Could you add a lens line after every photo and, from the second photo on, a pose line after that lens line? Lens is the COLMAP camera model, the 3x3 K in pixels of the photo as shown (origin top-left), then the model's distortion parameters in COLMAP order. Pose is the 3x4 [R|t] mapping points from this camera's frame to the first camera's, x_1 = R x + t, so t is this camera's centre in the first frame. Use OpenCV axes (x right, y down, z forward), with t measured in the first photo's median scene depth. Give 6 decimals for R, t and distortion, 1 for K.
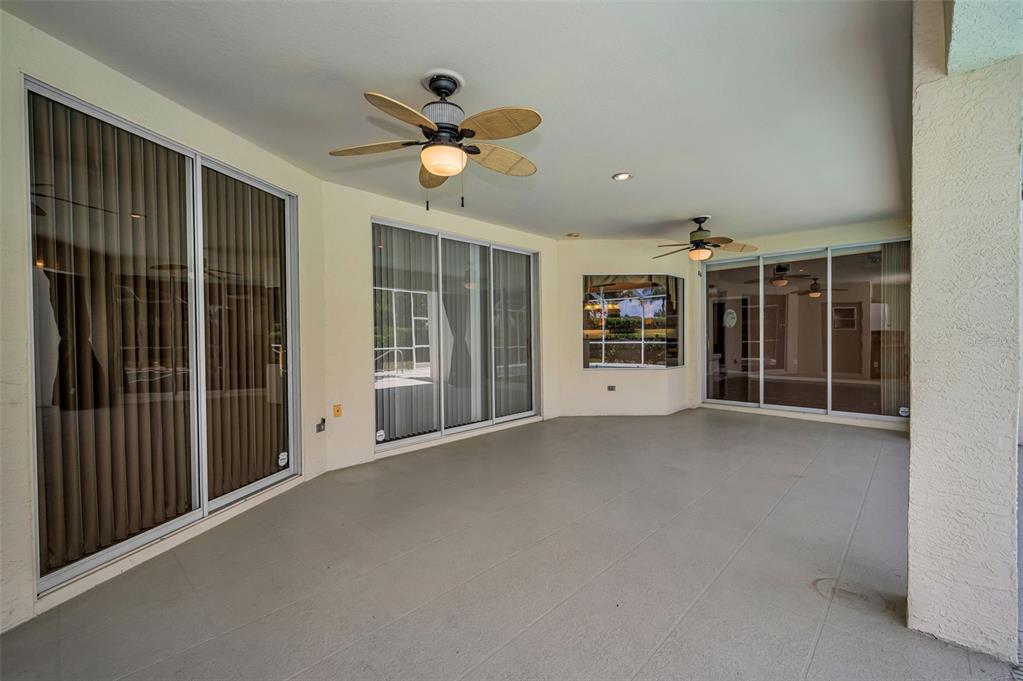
lens RADIAL K [[433.6, 0, 511.5], [0, 433.6, 340.5], [0, 0, 1]] dist [0.023096, 0.000065]
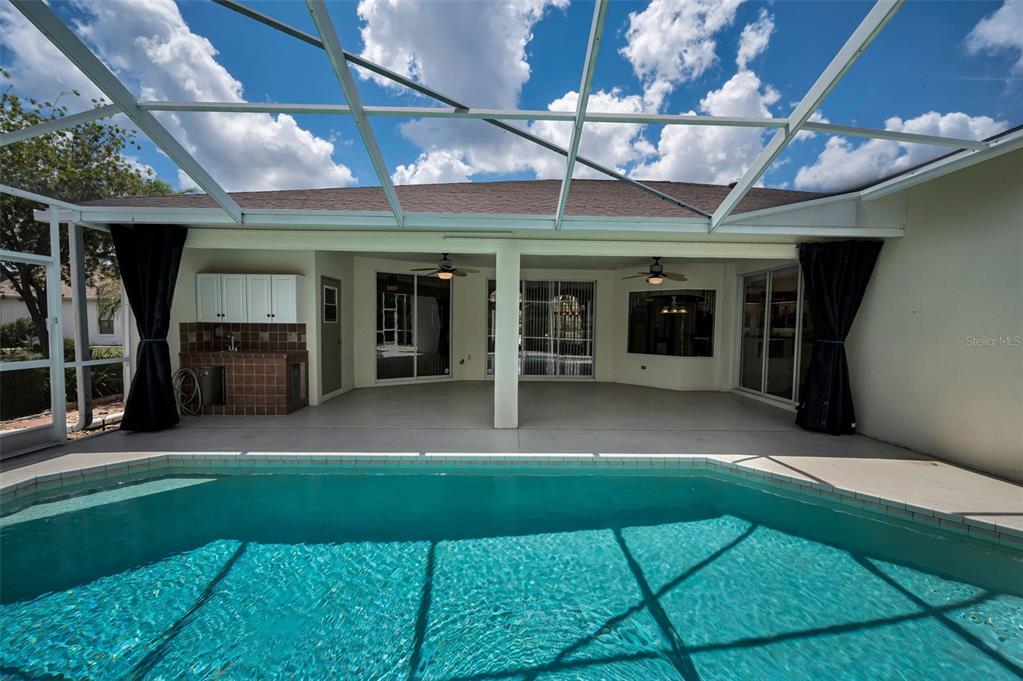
lens RADIAL K [[420.3, 0, 516.9], [0, 420.3, 320.8], [0, 0, 1]] dist [-0.001208, -0.000032]
pose [[0.705580, 0.011512, -0.708536, 1.574899], [-0.032327, 0.999350, -0.015955, -0.021237], [0.707892, 0.034162, 0.705494, -0.551260]]
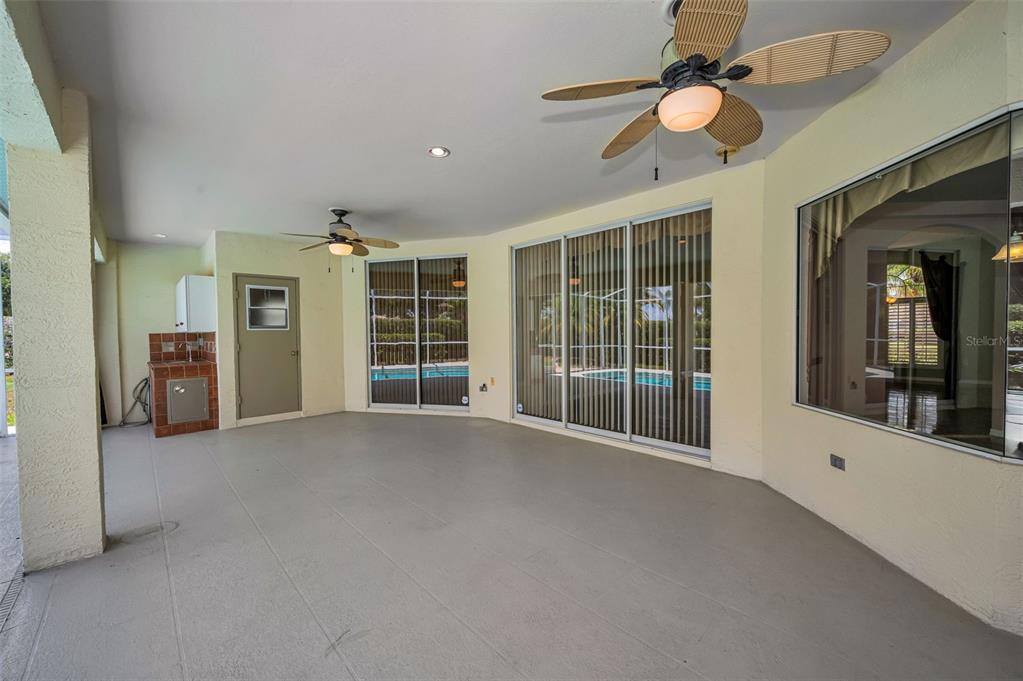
lens RADIAL K [[392.6, 0, 511.5], [0, 392.6, 340.5], [0, 0, 1]] dist [-0.000234, -0.000022]
pose [[-0.047443, 0.025815, -0.998540, 1.031833], [-0.008252, 0.999622, 0.026235, -0.023002], [0.998840, 0.009484, -0.047212, 1.175563]]
